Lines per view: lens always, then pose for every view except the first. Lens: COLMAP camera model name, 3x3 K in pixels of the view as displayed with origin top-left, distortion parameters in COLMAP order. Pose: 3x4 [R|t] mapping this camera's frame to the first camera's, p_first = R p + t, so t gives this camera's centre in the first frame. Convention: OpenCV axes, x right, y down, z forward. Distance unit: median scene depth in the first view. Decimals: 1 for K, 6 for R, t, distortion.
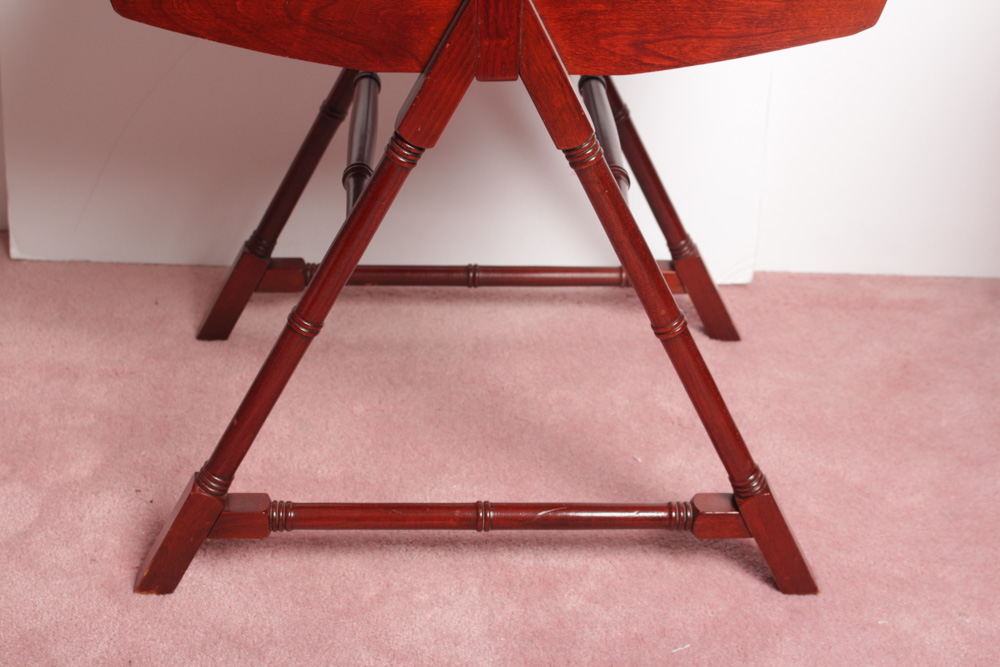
lens RADIAL K [[1738.6, 0, 495.4], [0, 1738.6, 333.6], [0, 0, 1]] dist [-0.029090, 0.000000]
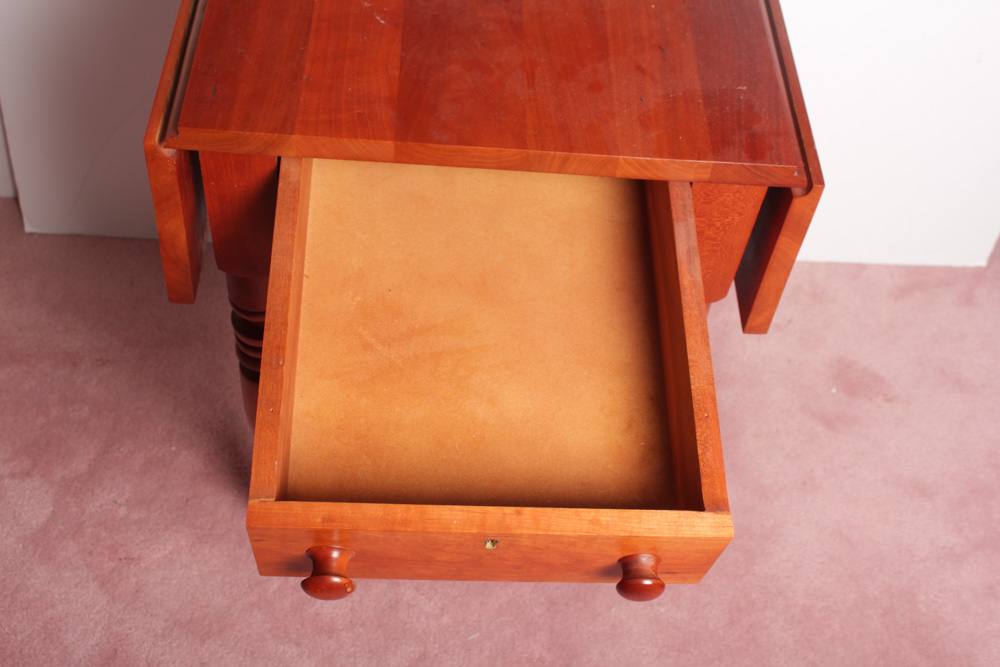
lens RADIAL K [[1238.5, 0, 505.0], [0, 1238.5, 341.5], [0, 0, 1]] dist [-0.079020, 0.000000]
pose [[0.998520, 0.027033, 0.047182, 0.064058], [-0.043547, 0.917179, 0.396089, -0.421430], [-0.032566, -0.397558, 0.916999, 0.080097]]
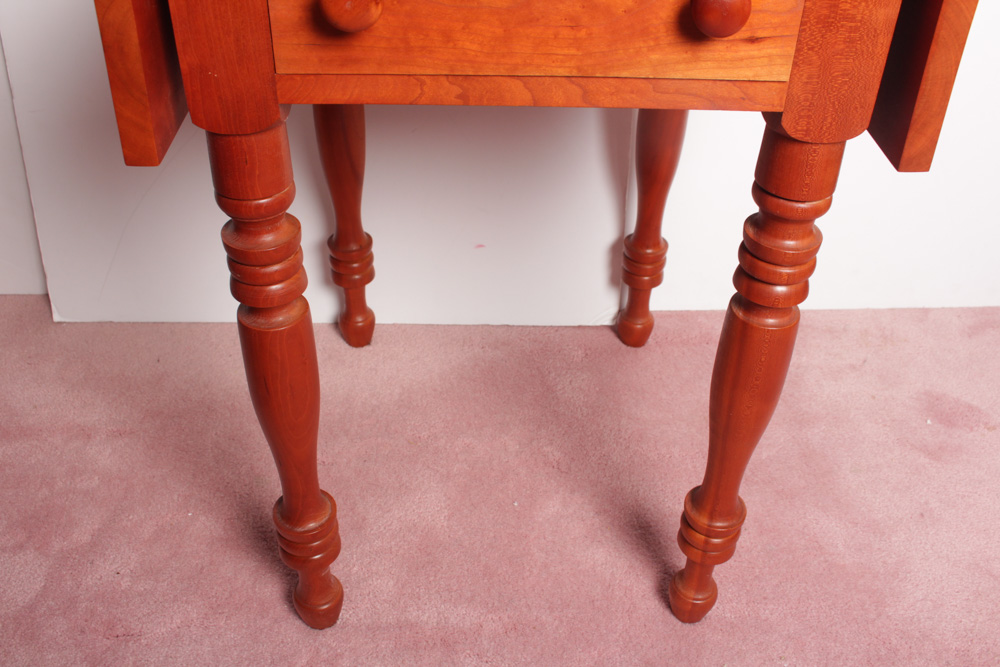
lens RADIAL K [[986.4, 0, 495.0], [0, 986.4, 331.1], [0, 0, 1]] dist [-0.090121, 0.000000]
pose [[0.999472, -0.030578, 0.010995, 0.055730], [0.028715, 0.989498, 0.141668, -0.152179], [-0.015212, -0.141278, 0.989853, 0.307324]]
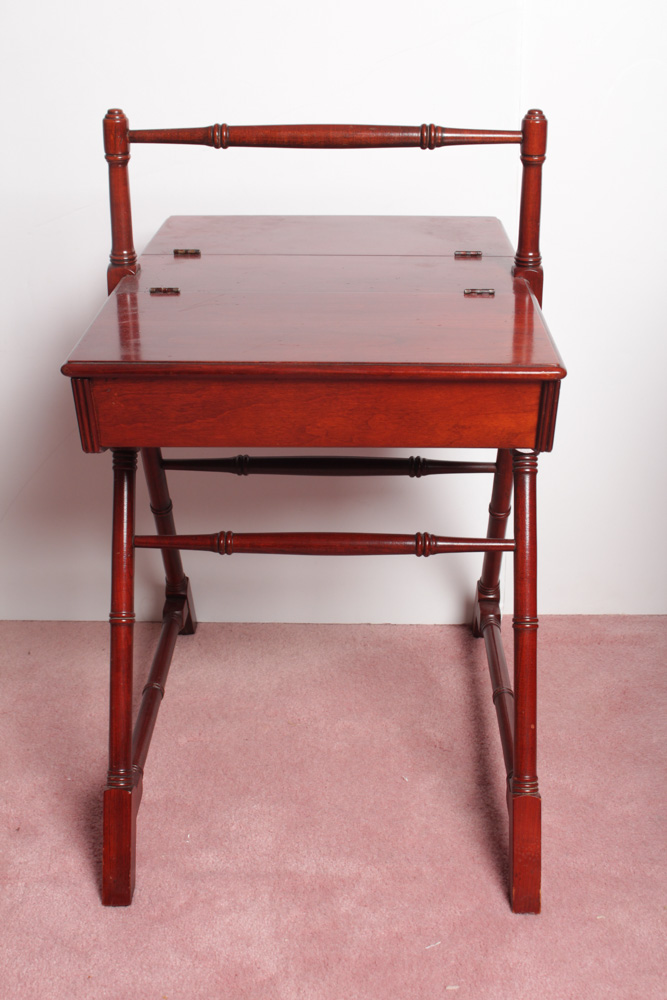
lens RADIAL K [[1300.0, 0, 339.5], [0, 1300.0, 532.8], [0, 0, 1]] dist [-0.070328, 0.000000]
pose [[0.999559, -0.024671, -0.016543, 0.053753], [0.023459, 0.997280, -0.069873, -0.038021], [0.018222, 0.069454, 0.997419, 0.066917]]
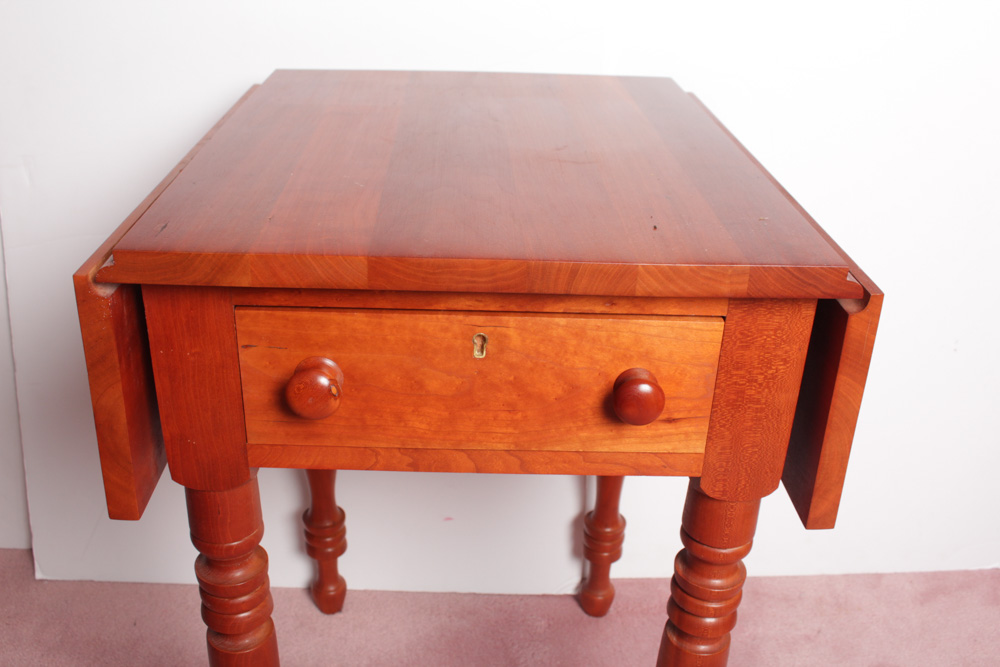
lens RADIAL K [[986.4, 0, 498.5], [0, 986.4, 331.0], [0, 0, 1]] dist [-0.090121, 0.000000]
pose [[0.999521, -0.014436, 0.027391, 0.077187], [0.015725, 0.998750, -0.047444, -0.228774], [-0.026672, 0.047852, 0.998498, 0.263569]]
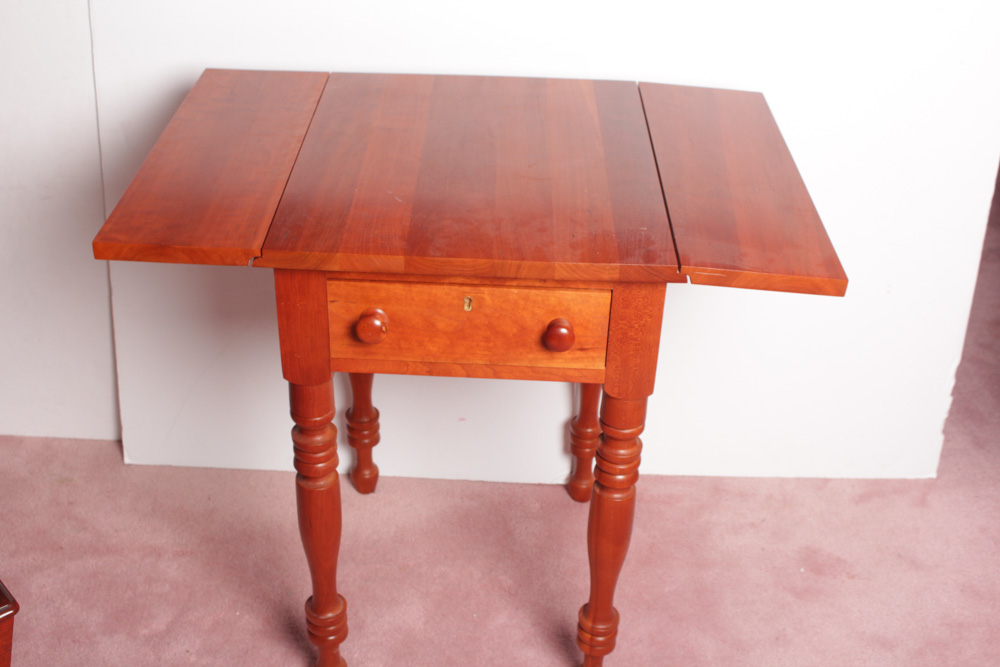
lens RADIAL K [[1300.0, 0, 503.6], [0, 1300.0, 329.7], [0, 0, 1]] dist [-0.070328, 0.000000]
pose [[0.999839, 0.005087, -0.017235, 0.123043], [-0.004314, 0.998995, 0.044603, -0.265940], [0.017444, -0.044521, 0.998856, -0.265321]]
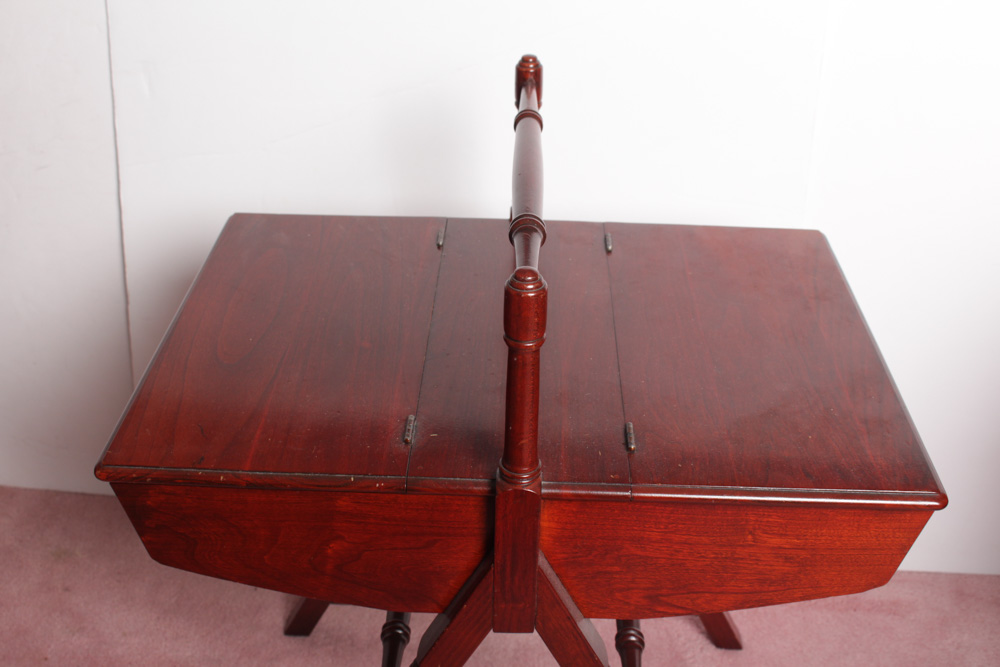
lens RADIAL K [[1172.3, 0, 485.4], [0, 1172.3, 321.3], [0, 0, 1]] dist [-0.069102, 0.000000]
pose [[0.996831, 0.026109, -0.075146, 0.023501], [-0.023917, 0.999266, 0.029929, -0.260115], [0.075872, -0.028037, 0.996723, 0.230950]]
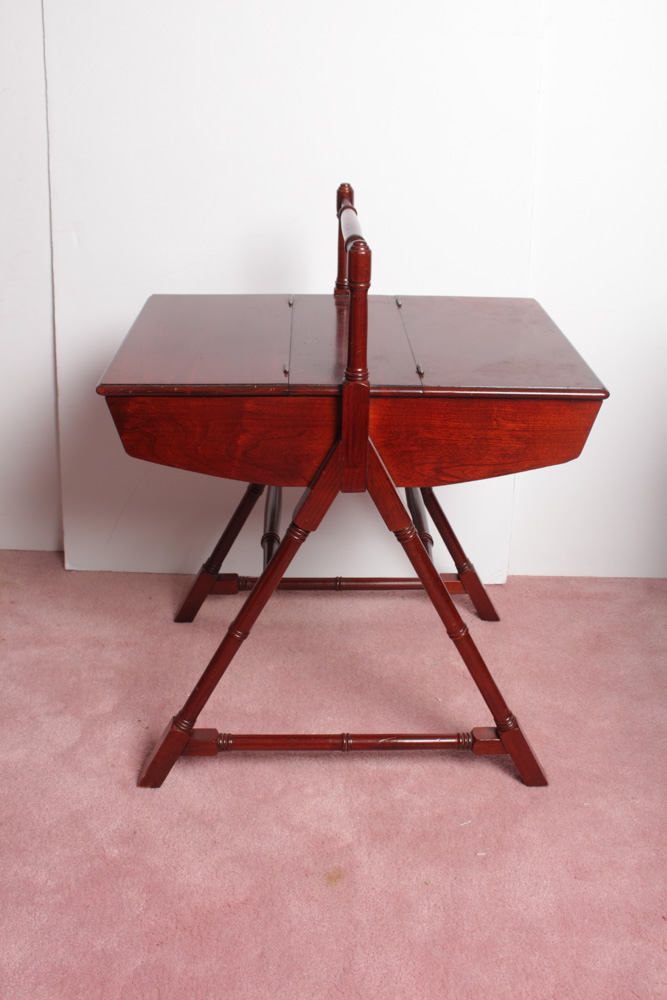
lens RADIAL K [[1030.8, 0, 331.2], [0, 1030.8, 499.5], [0, 0, 1]] dist [-0.116984, 0.000000]
pose [[0.999799, -0.004866, -0.019450, -0.000848], [0.003682, 0.998163, -0.060471, -0.058369], [0.019709, 0.060387, 0.997980, 0.008579]]
